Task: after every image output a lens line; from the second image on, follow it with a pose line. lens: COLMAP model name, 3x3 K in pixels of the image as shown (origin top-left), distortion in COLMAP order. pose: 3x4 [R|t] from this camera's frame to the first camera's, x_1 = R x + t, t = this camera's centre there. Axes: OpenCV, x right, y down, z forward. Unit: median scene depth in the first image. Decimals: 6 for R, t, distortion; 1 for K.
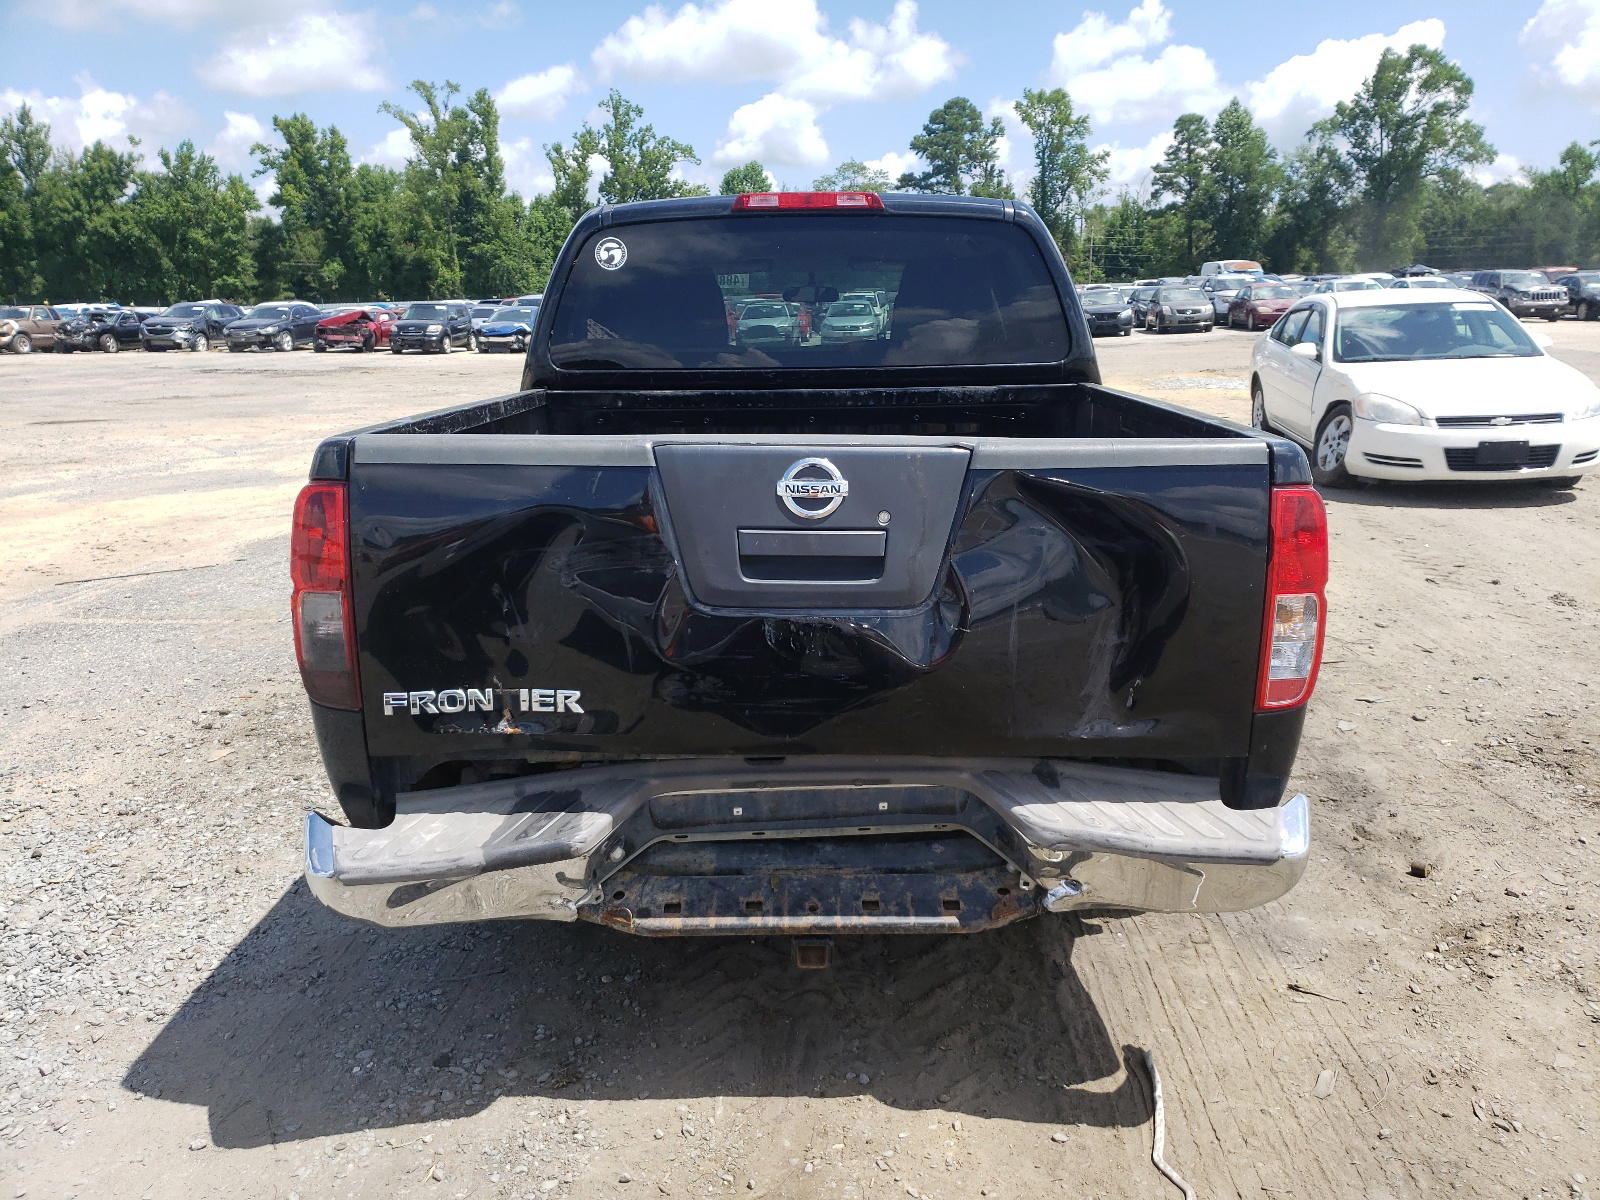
lens RADIAL K [[1238.6, 0, 831.6], [0, 1238.6, 602.8], [0, 0, 1]] dist [0.002417, 0.039641]
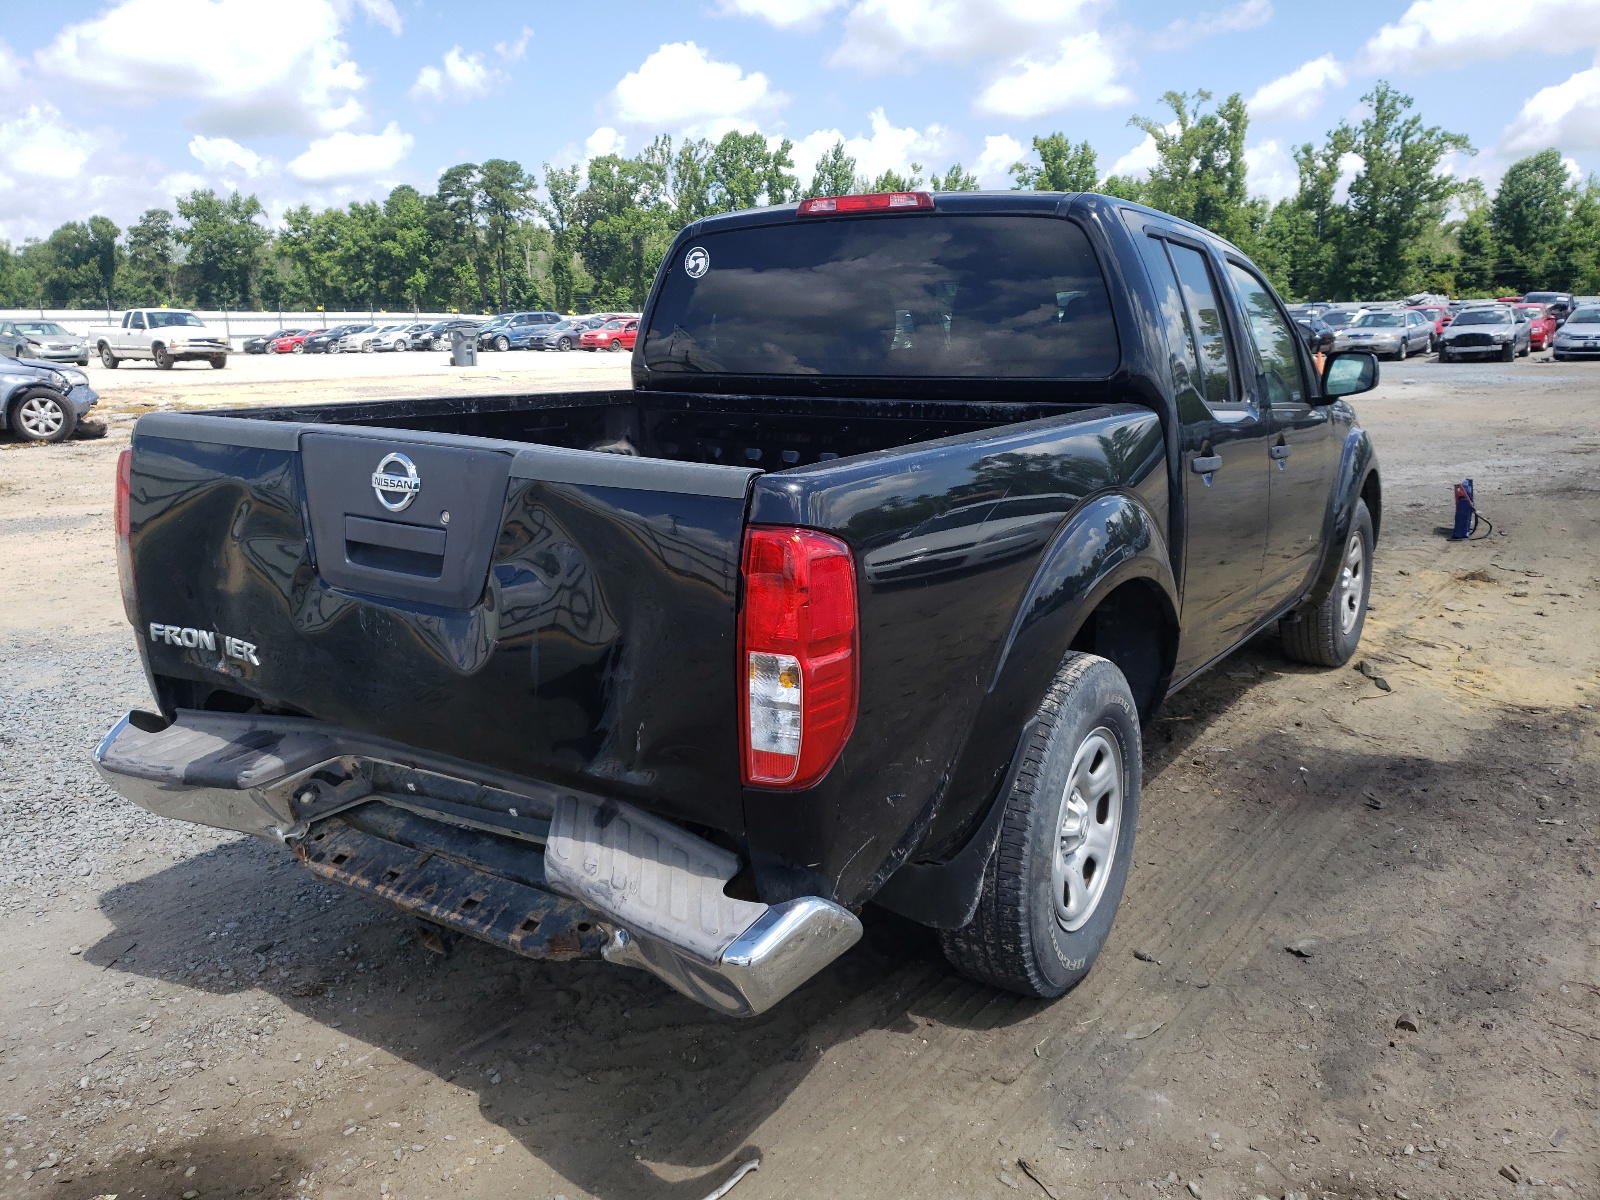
lens RADIAL K [[1245.4, 0, 797.0], [0, 1245.4, 577.6], [0, 0, 1]] dist [0.007195, 0.003834]
pose [[0.838610, 0.119088, -0.531555, 0.724923], [-0.132605, 0.991086, 0.012835, -0.062656], [0.528345, 0.059723, 0.846926, 0.255818]]
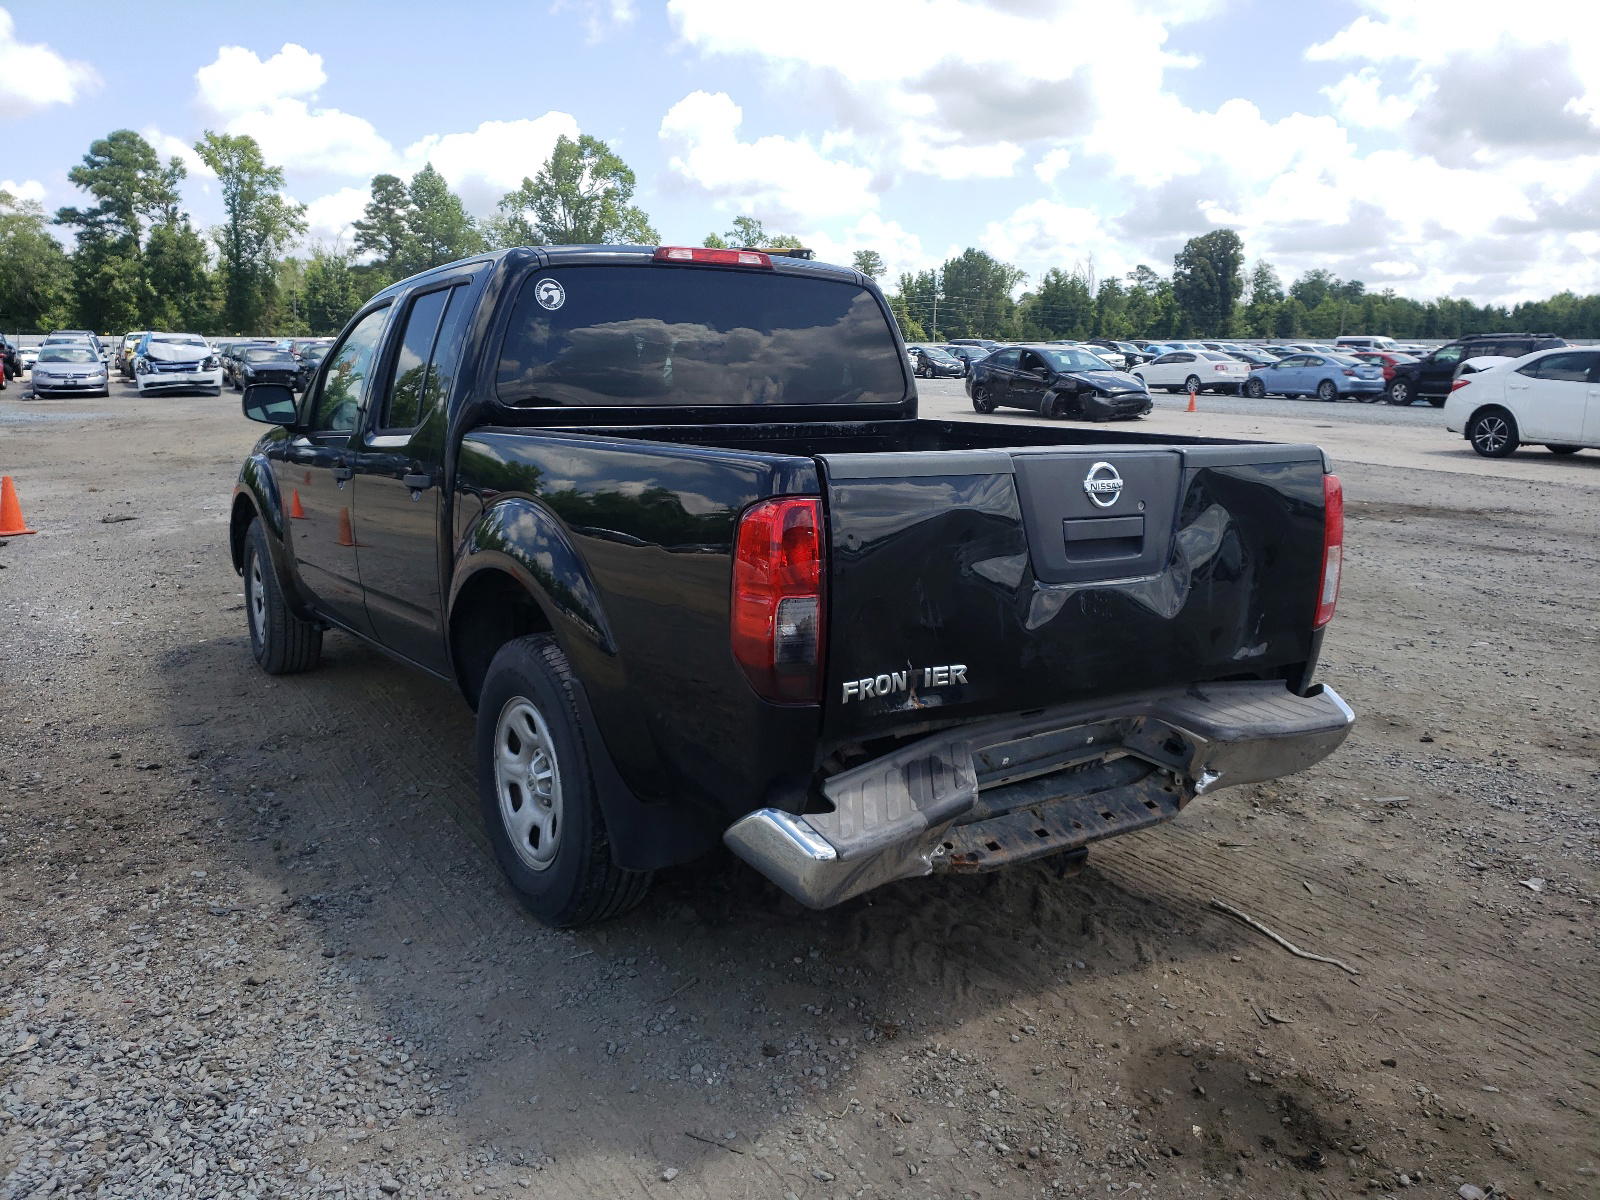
lens RADIAL K [[1245.4, 0, 797.0], [0, 1245.4, 577.6], [0, 0, 1]] dist [0.007195, 0.003834]
pose [[0.837719, -0.072885, 0.541216, -0.867884], [0.107891, 0.993608, -0.033191, 0.010104], [-0.535338, 0.086197, 0.840228, 0.071624]]
